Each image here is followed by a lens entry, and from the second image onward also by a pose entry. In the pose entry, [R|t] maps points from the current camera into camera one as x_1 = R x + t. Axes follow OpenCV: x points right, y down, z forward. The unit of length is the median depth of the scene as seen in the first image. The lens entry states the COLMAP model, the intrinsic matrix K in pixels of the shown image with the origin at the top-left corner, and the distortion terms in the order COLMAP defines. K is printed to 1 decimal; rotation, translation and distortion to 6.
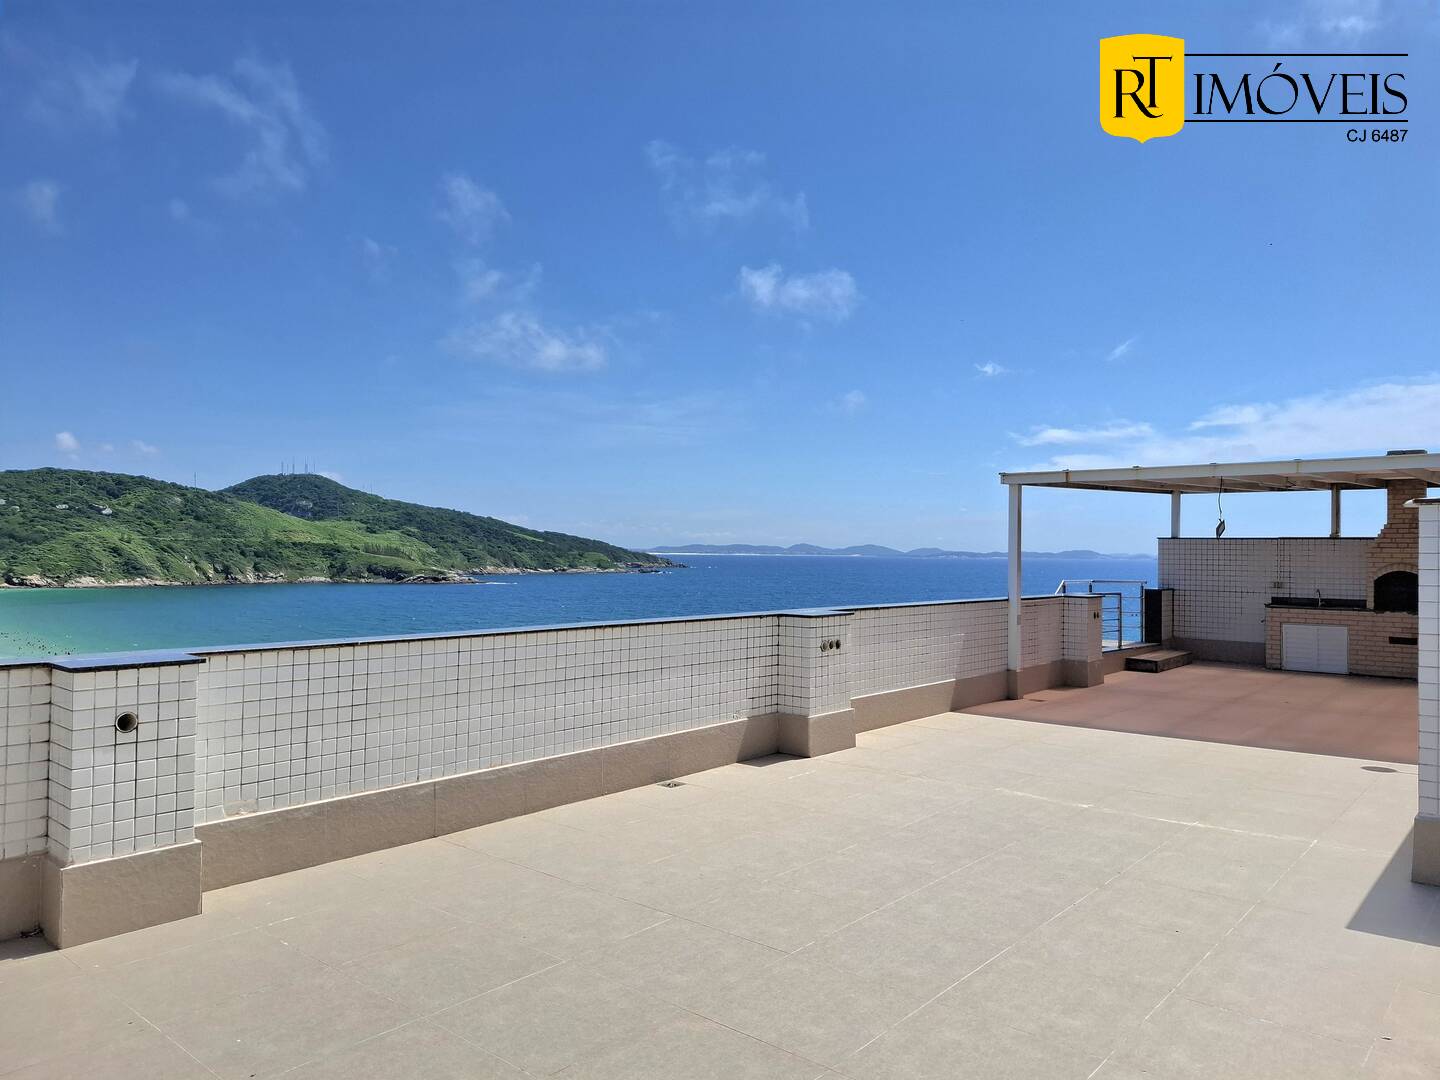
lens RADIAL K [[1012.5, 0, 720.0], [0, 1012.5, 540.0], [0, 0, 1]] dist [0.121784, -0.166193]
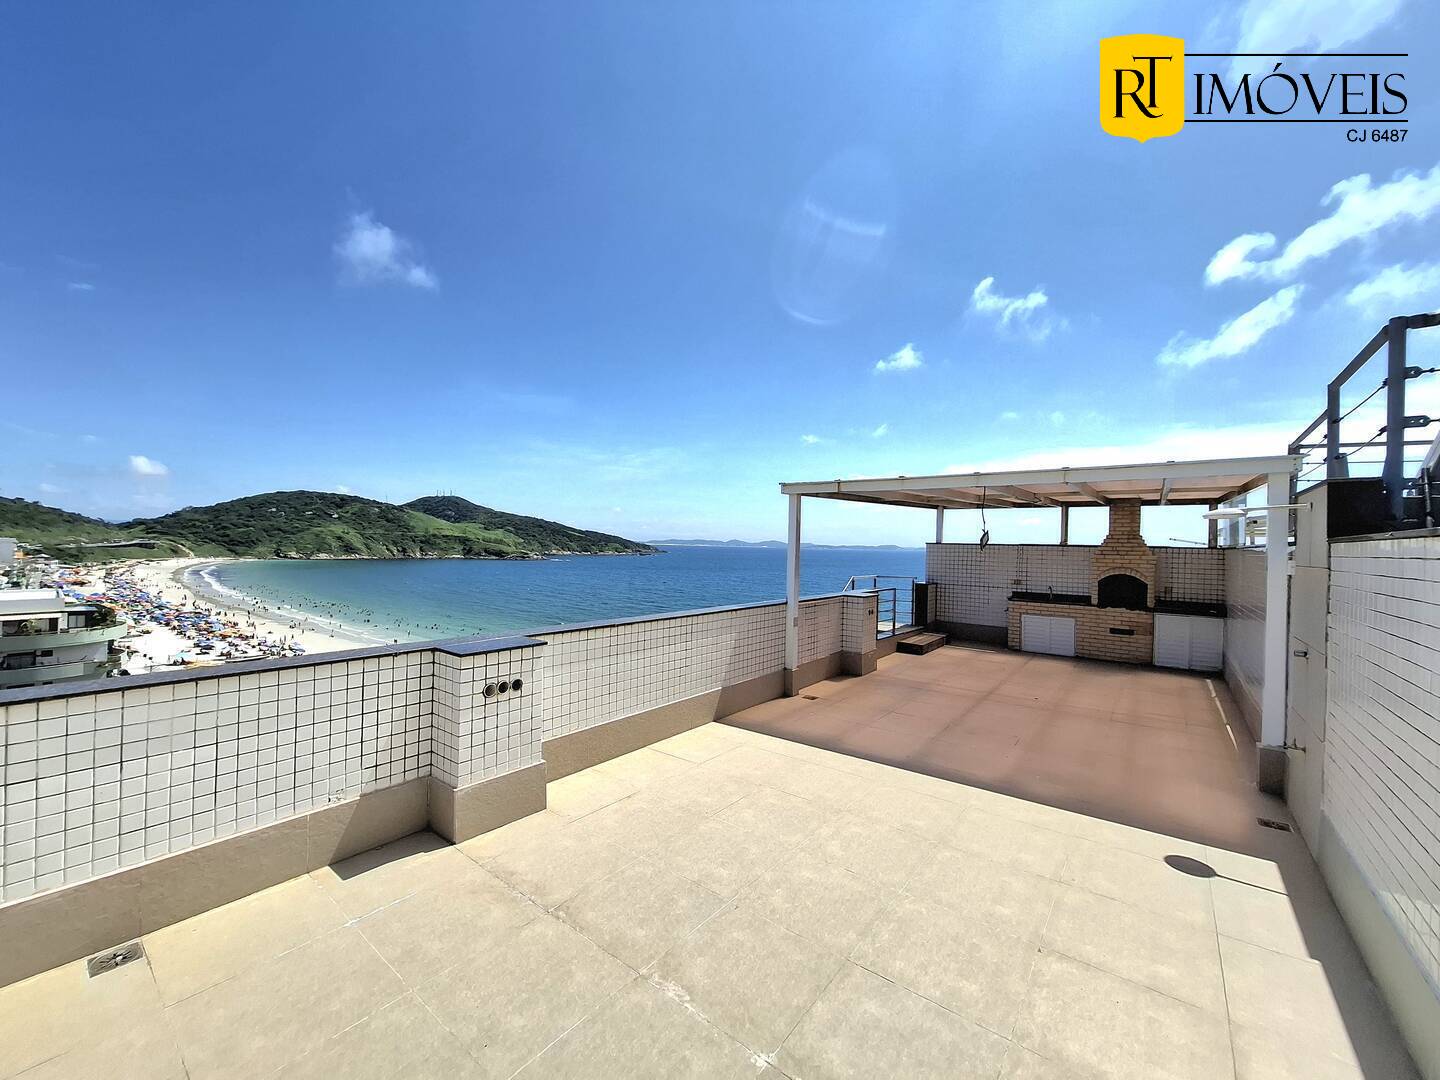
lens RADIAL K [[576.9, 0, 705.6], [0, 576.9, 542.2], [0, 0, 1]] dist [0.008378, 0.000068]
pose [[0.999417, 0.012024, 0.031969, 0.139286], [-0.012317, 0.999884, 0.008964, -0.006935], [-0.031858, -0.009353, 0.999449, 0.314834]]
